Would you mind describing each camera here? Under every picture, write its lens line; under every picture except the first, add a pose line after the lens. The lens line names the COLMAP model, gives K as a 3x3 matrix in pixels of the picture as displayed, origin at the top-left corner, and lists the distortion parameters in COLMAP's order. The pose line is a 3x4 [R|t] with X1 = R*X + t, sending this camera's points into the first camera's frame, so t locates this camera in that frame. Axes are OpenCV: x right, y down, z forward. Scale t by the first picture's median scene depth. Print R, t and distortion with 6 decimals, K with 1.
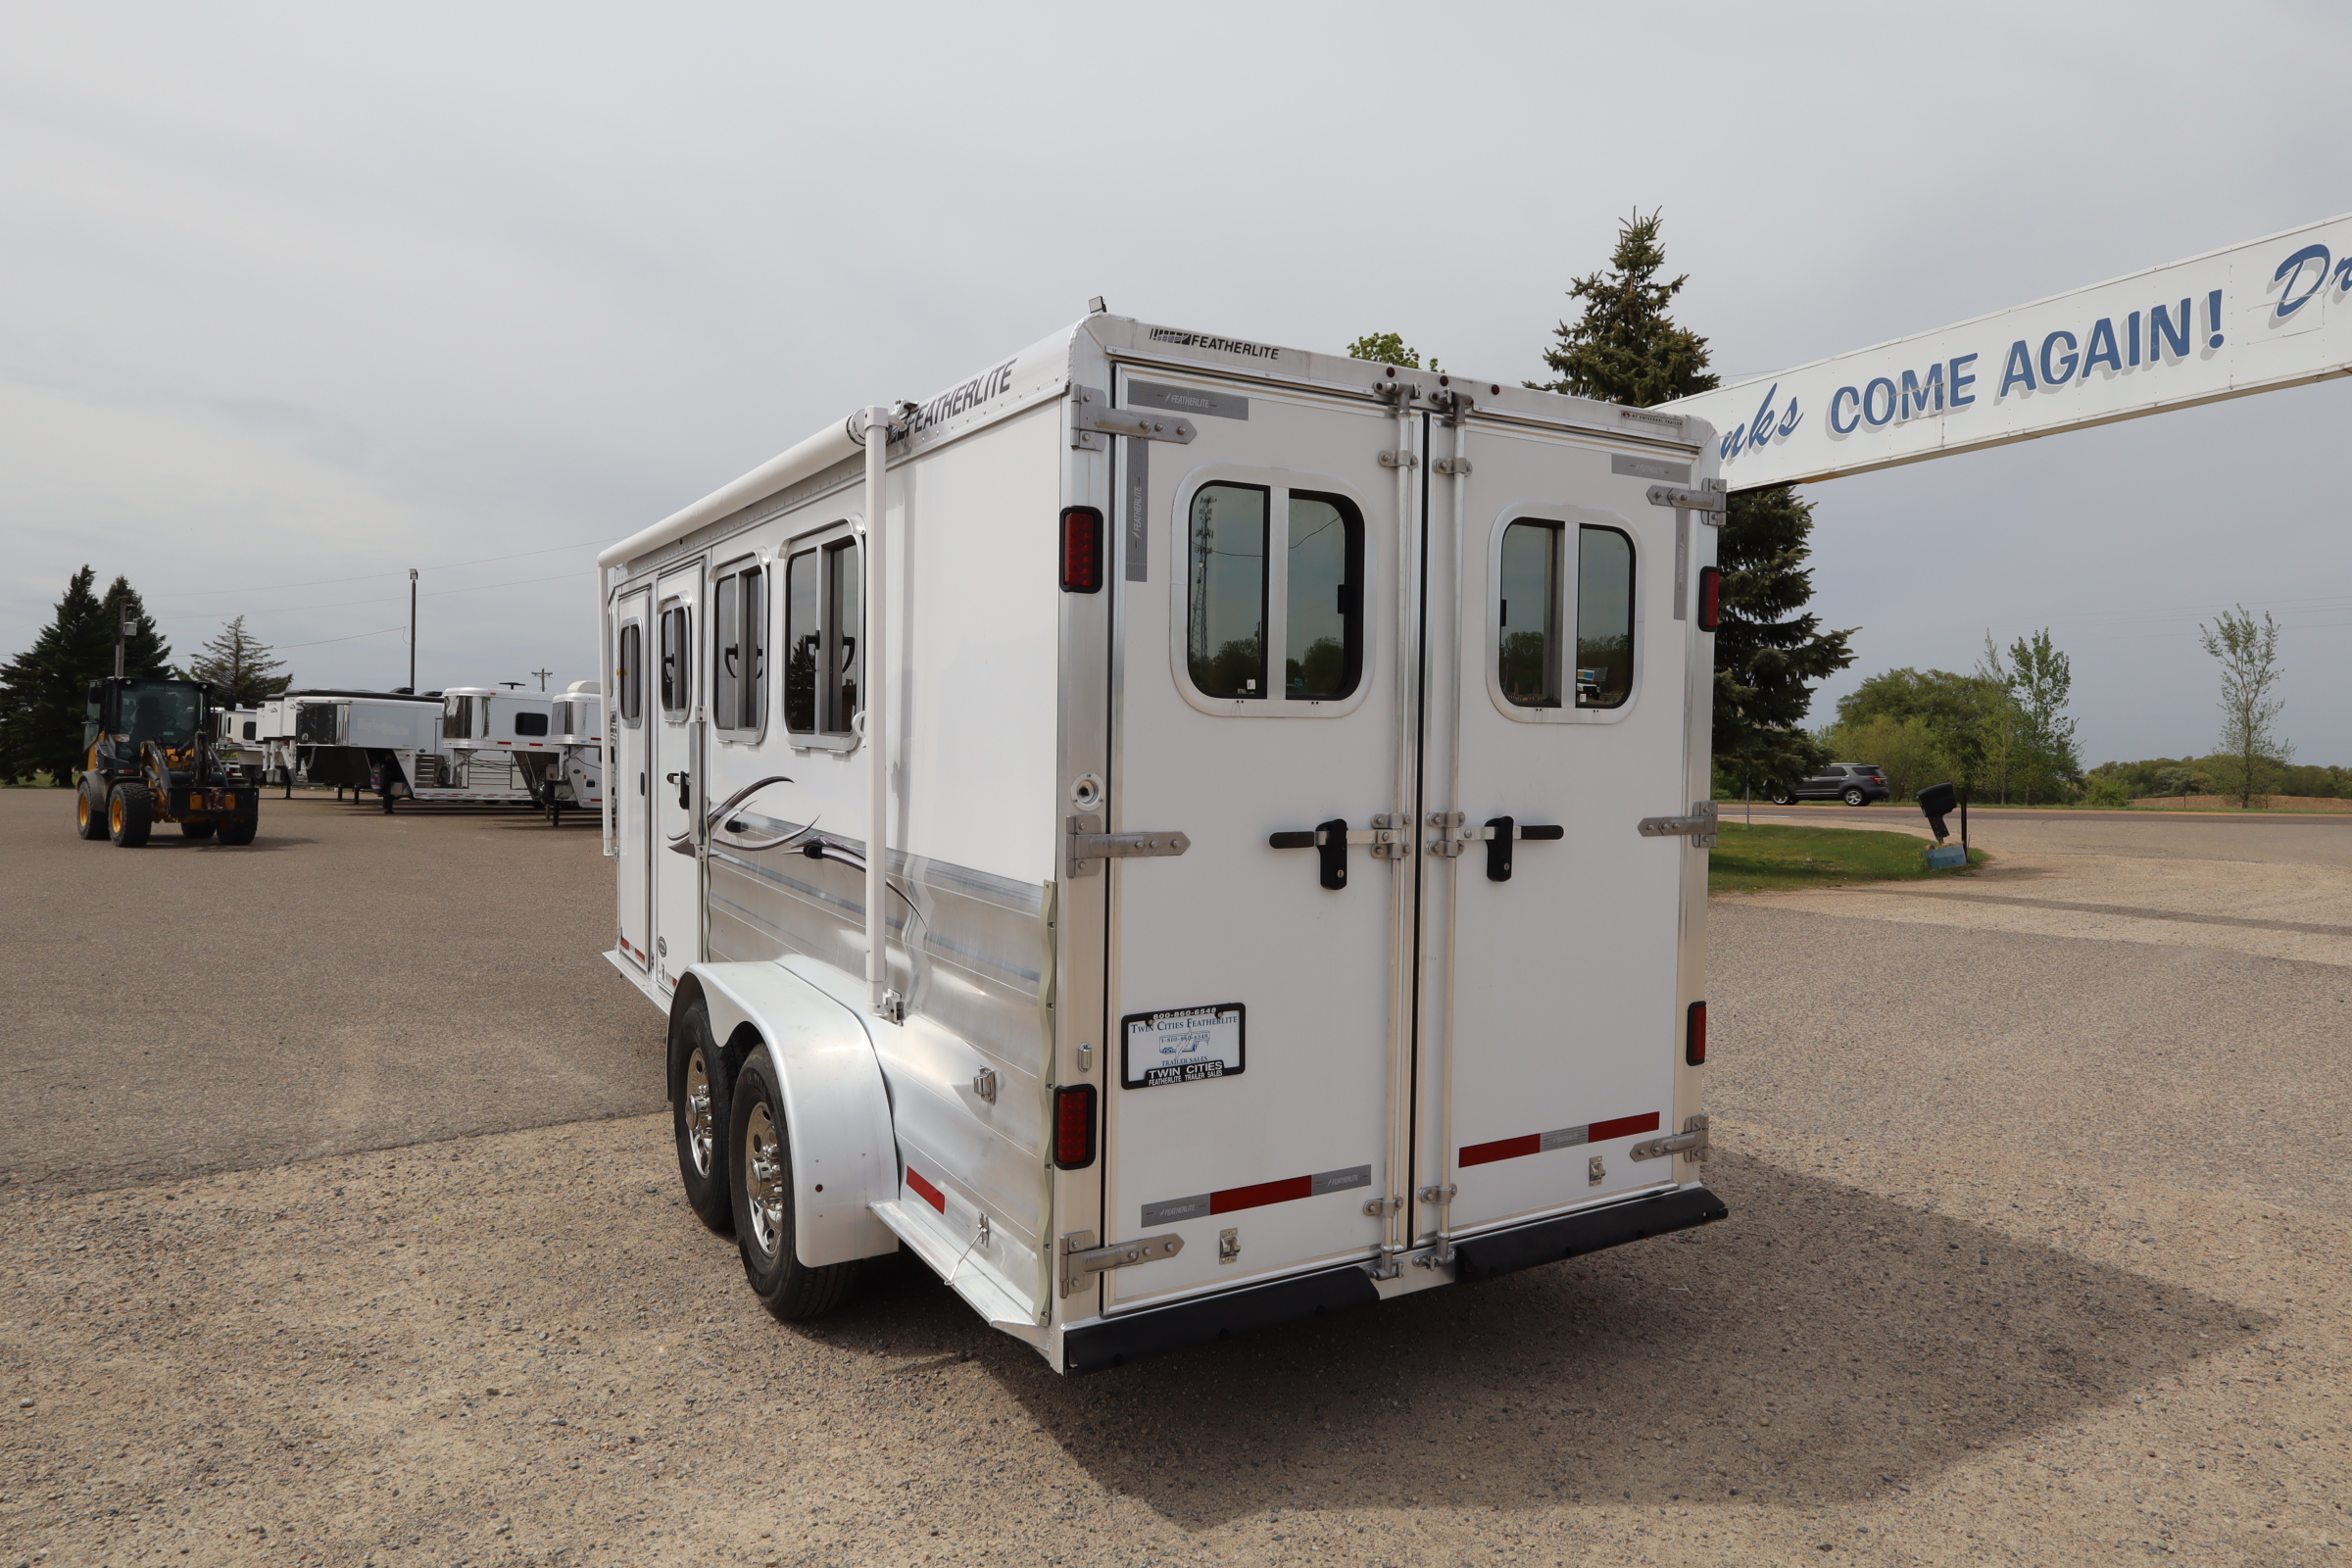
lens RADIAL K [[1437.6, 0, 1173.1], [0, 1437.6, 794.5], [0, 0, 1]] dist [0.008648, -0.000861]
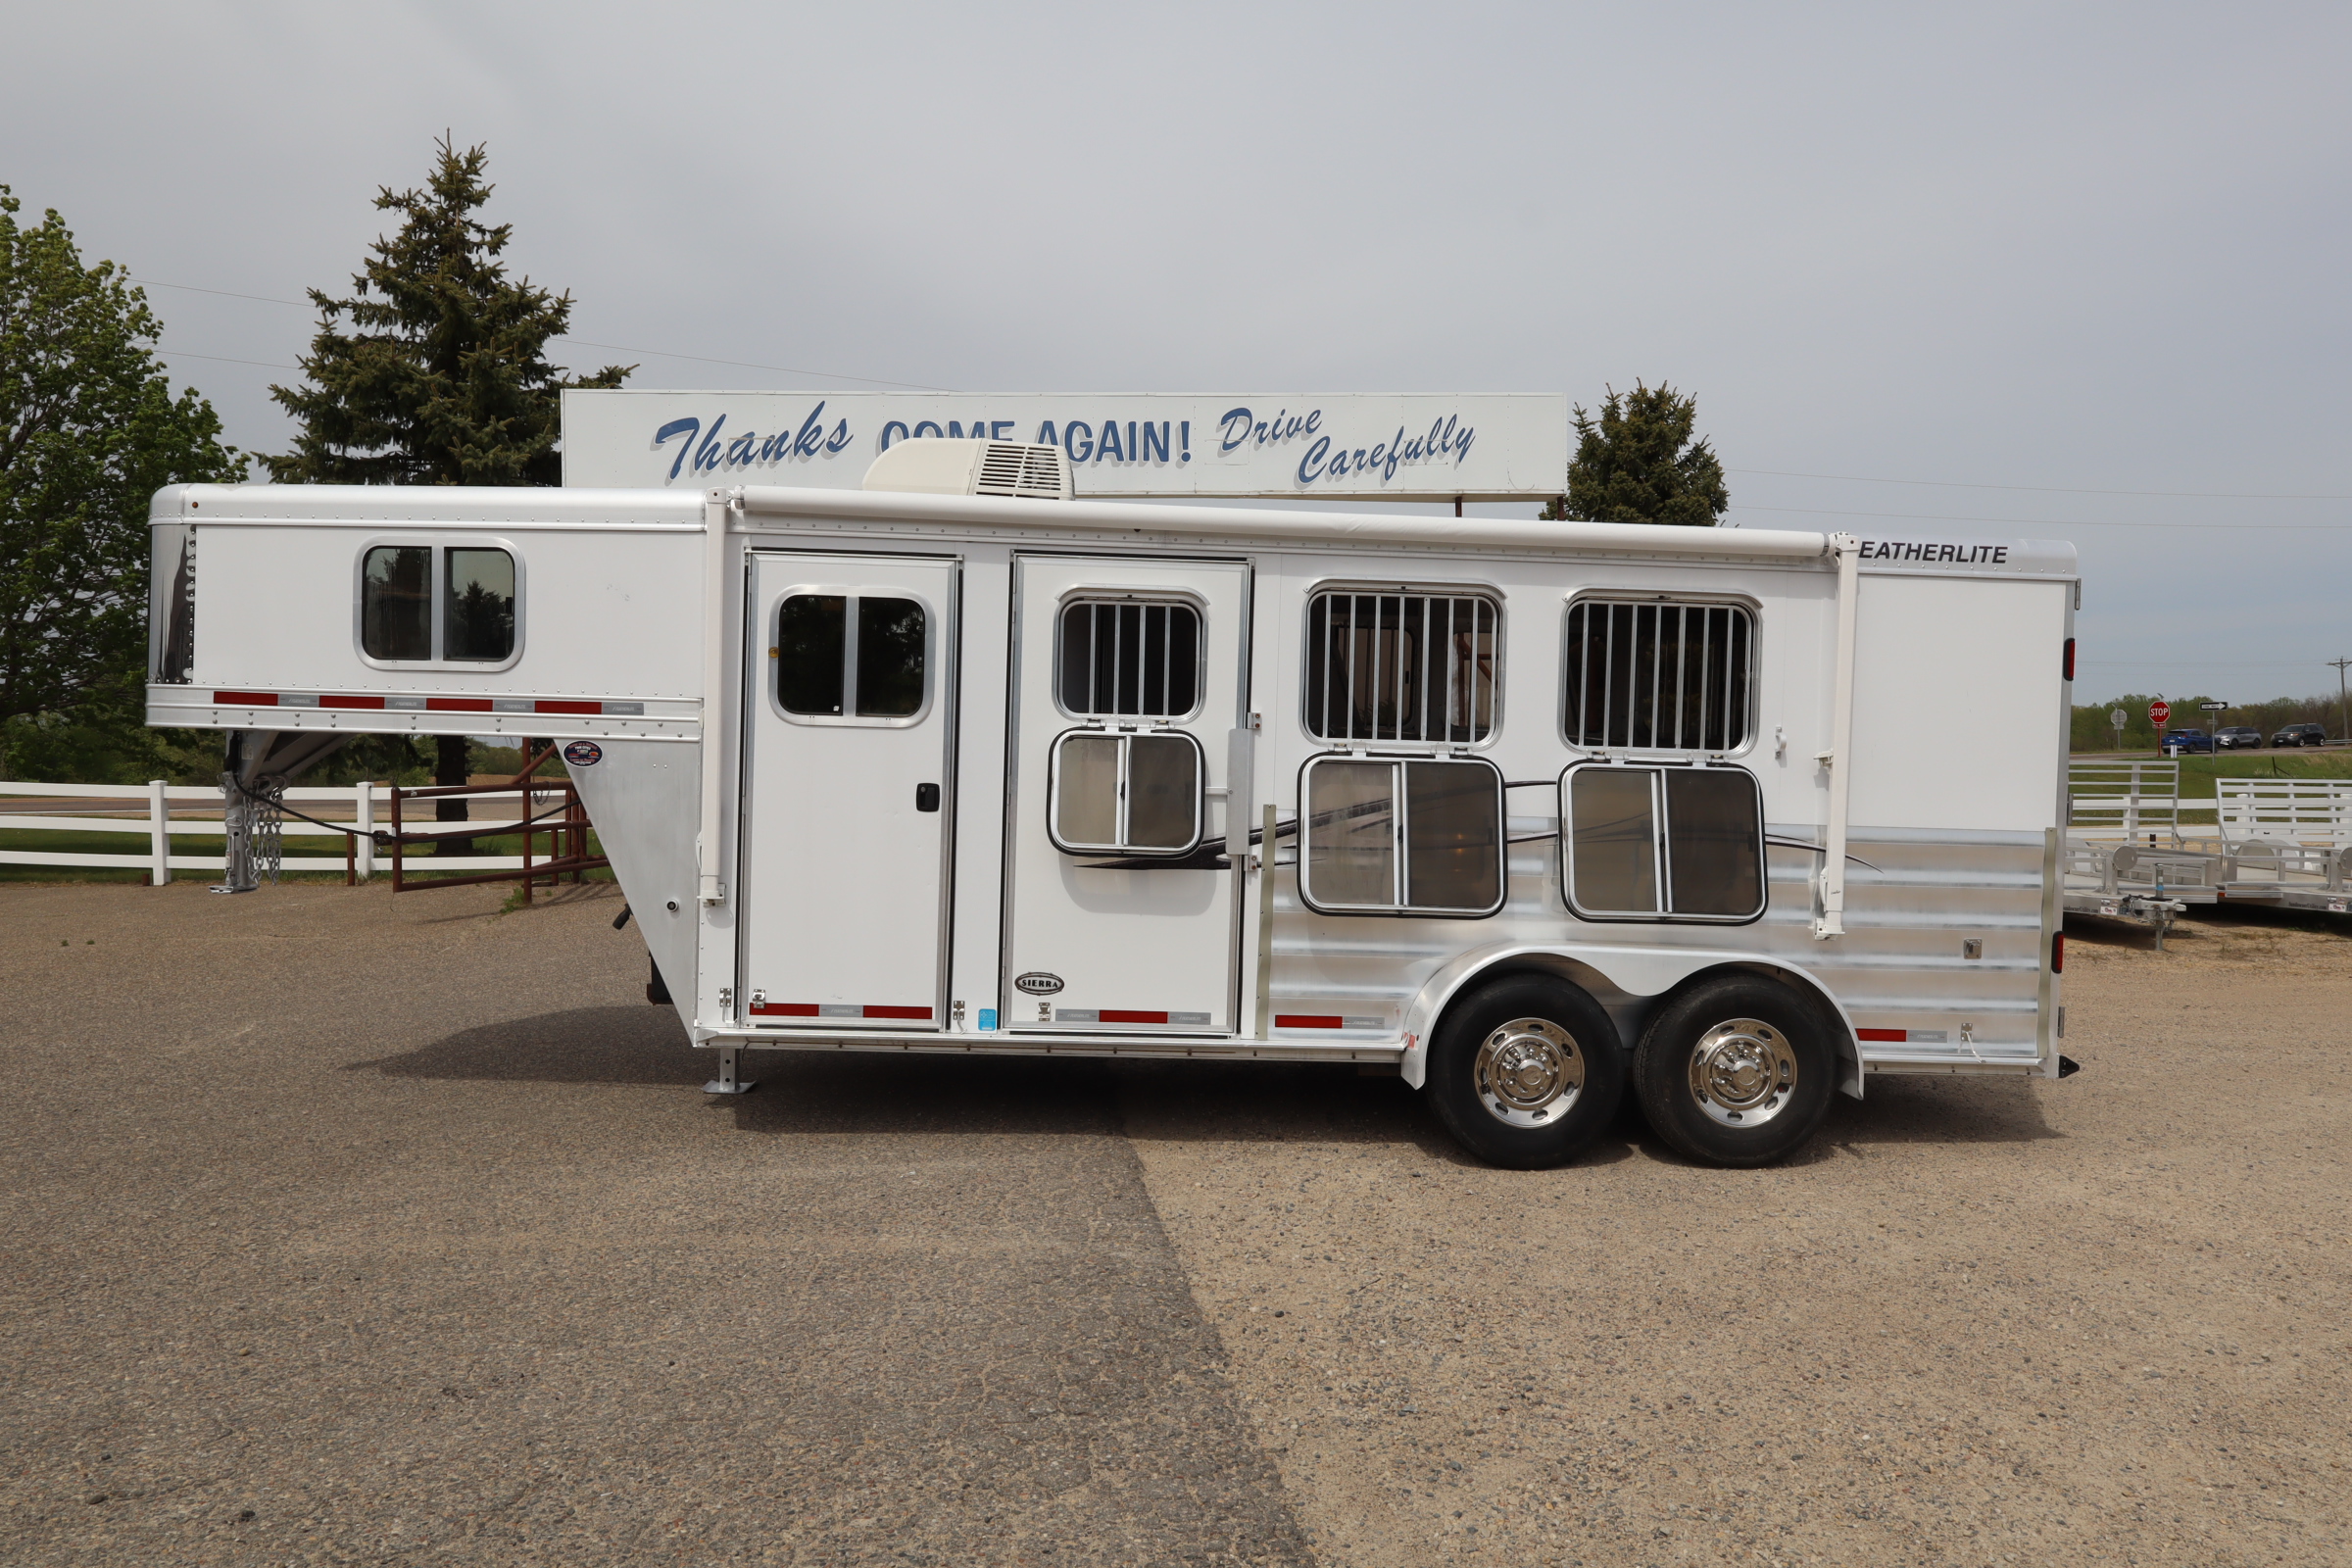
lens RADIAL K [[1645.5, 0, 1177.9], [0, 1645.5, 778.8], [0, 0, 1]] dist [-0.006331, 0.000218]
pose [[0.443452, -0.014900, 0.896174, -0.715971], [0.023554, 0.999710, 0.004967, -0.009254], [-0.895989, 0.018906, 0.443675, 0.302660]]
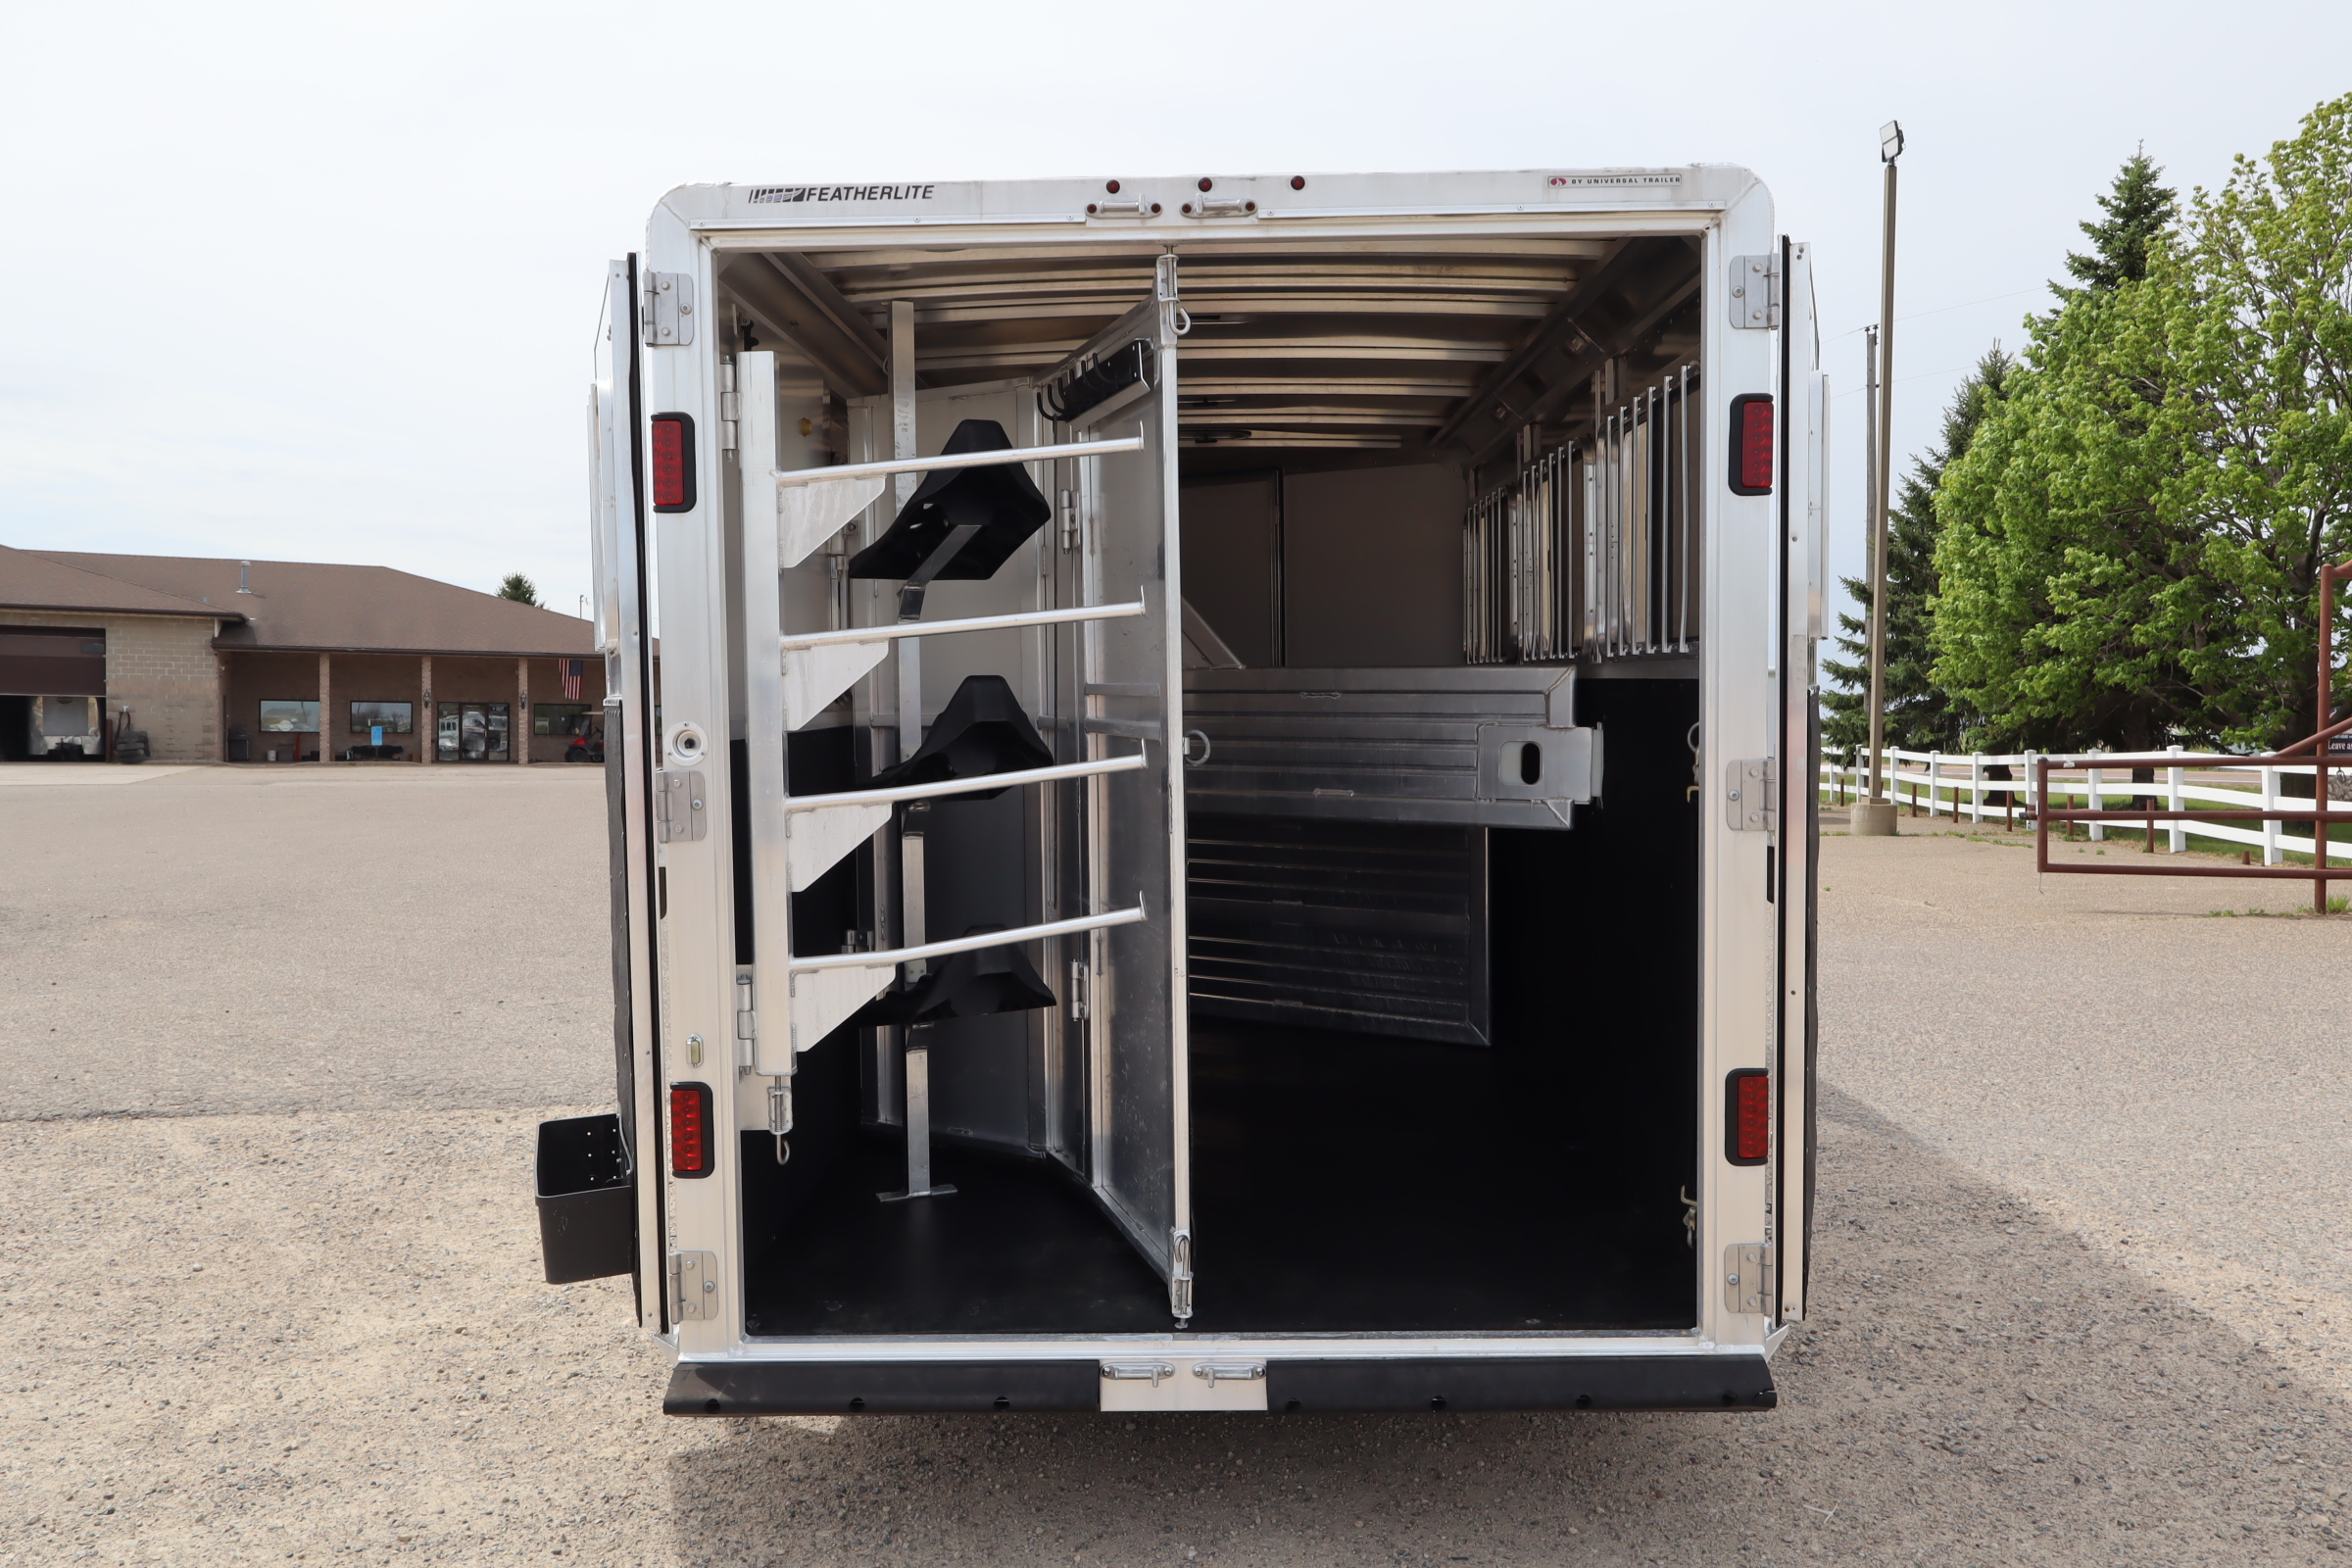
lens RADIAL K [[1634.7, 0, 1174.4], [0, 1634.7, 792.1], [0, 0, 1]] dist [0.009020, 0.002453]
pose [[0.853501, 0.005169, -0.521065, 0.197482], [-0.001524, 0.999971, 0.007425, 0.005739], [0.521089, -0.005543, 0.853484, 0.088095]]
